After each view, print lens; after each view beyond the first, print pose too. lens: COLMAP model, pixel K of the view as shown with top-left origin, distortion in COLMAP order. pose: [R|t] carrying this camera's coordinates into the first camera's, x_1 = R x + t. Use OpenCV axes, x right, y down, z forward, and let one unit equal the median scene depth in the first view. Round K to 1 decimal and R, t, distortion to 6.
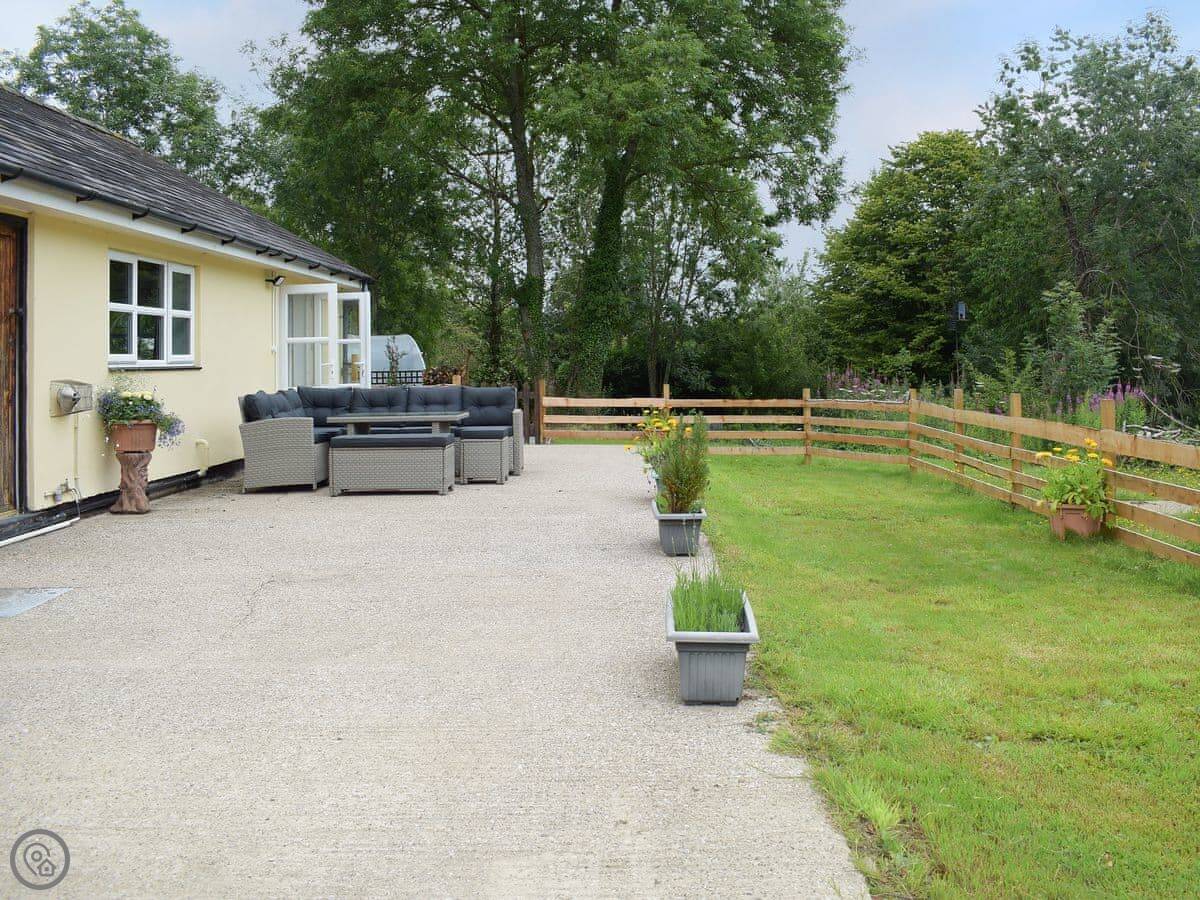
lens RADIAL K [[1096.8, 0, 689.2], [0, 1096.8, 431.3], [0, 0, 1]] dist [-0.083065, 0.004433]
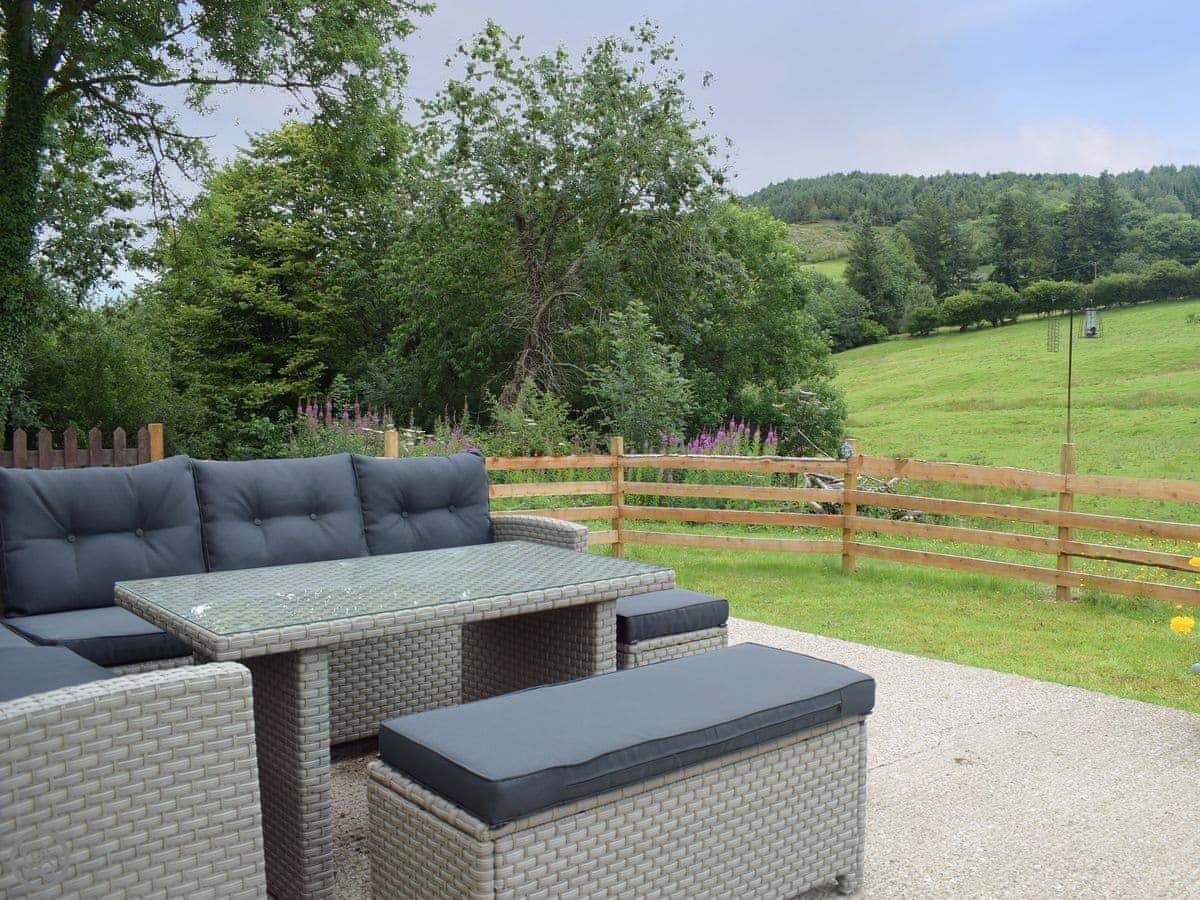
lens RADIAL K [[1096.8, 0, 689.2], [0, 1096.8, 431.3], [0, 0, 1]] dist [-0.083065, 0.004433]
pose [[0.768061, -0.007688, 0.640331, -0.088028], [0.025748, 0.999490, -0.018884, -0.010118], [-0.639859, 0.030991, 0.767867, 0.172716]]
